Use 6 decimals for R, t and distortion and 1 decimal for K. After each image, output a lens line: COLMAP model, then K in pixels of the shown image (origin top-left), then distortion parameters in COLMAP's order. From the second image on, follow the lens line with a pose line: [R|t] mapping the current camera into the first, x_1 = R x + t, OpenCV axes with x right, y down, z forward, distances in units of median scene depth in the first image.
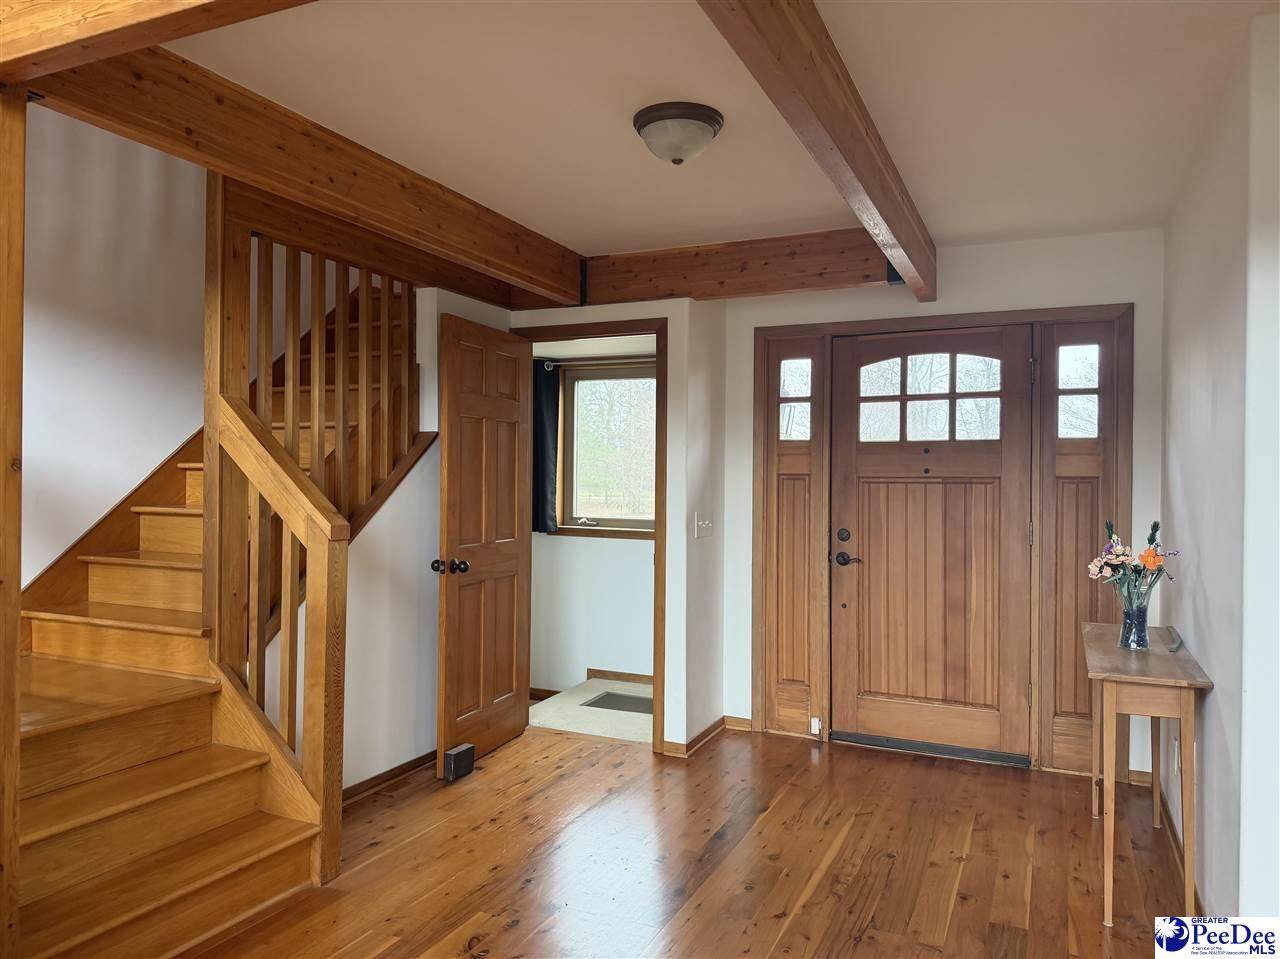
lens RADIAL K [[901.8, 0, 639.8], [0, 901.8, 480.1], [0, 0, 1]] dist [0.037231, -0.000485]
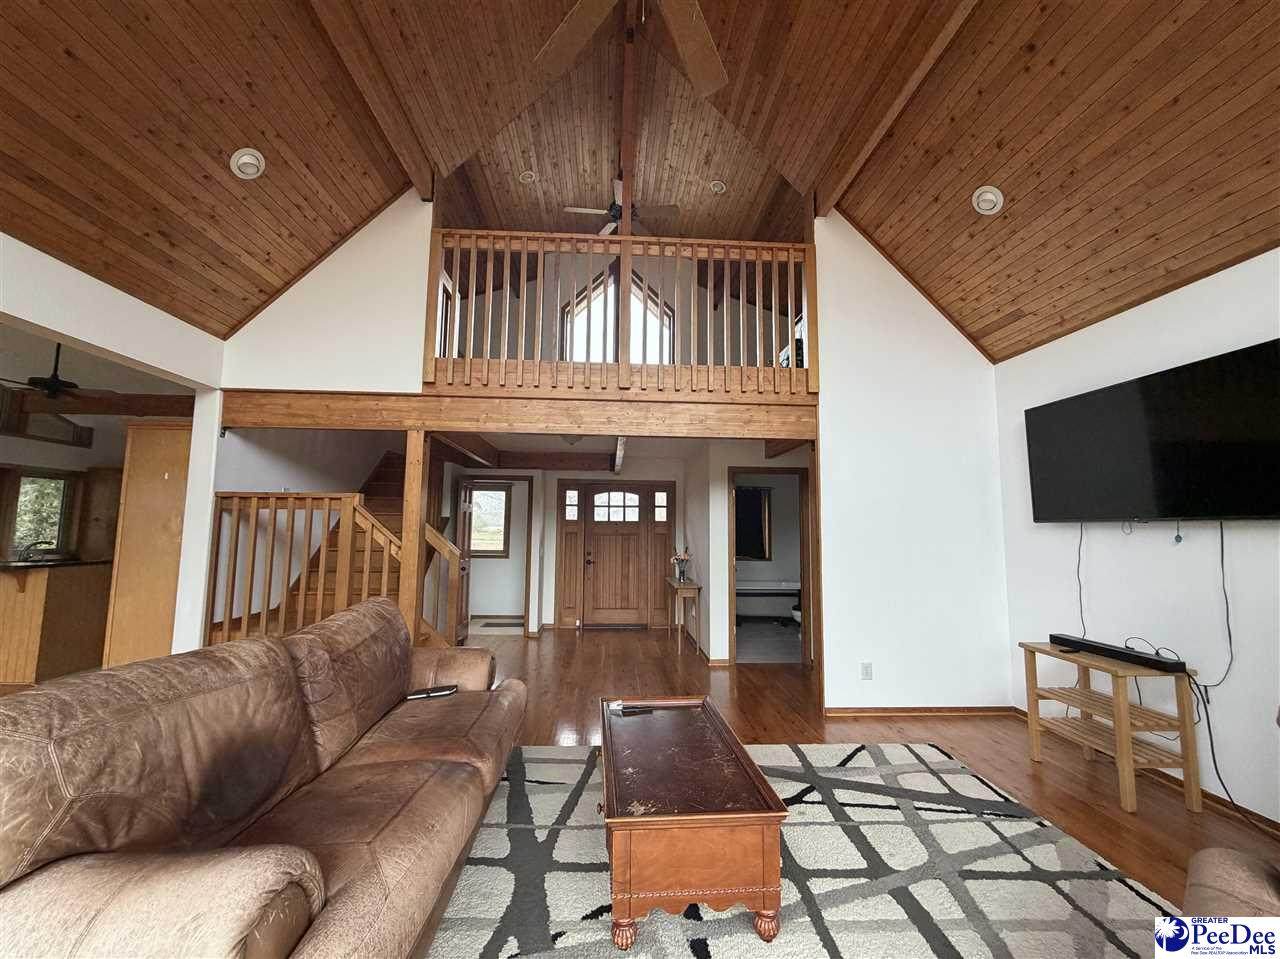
lens RADIAL K [[510.8, 0, 639.9], [0, 510.8, 481.3], [0, 0, 1]] dist [0.001173, 0.000133]
pose [[0.881432, 0.046126, 0.470053, -0.414659], [-0.004955, 0.996068, -0.088452, -0.026087], [-0.472284, 0.075635, 0.878195, -0.528550]]
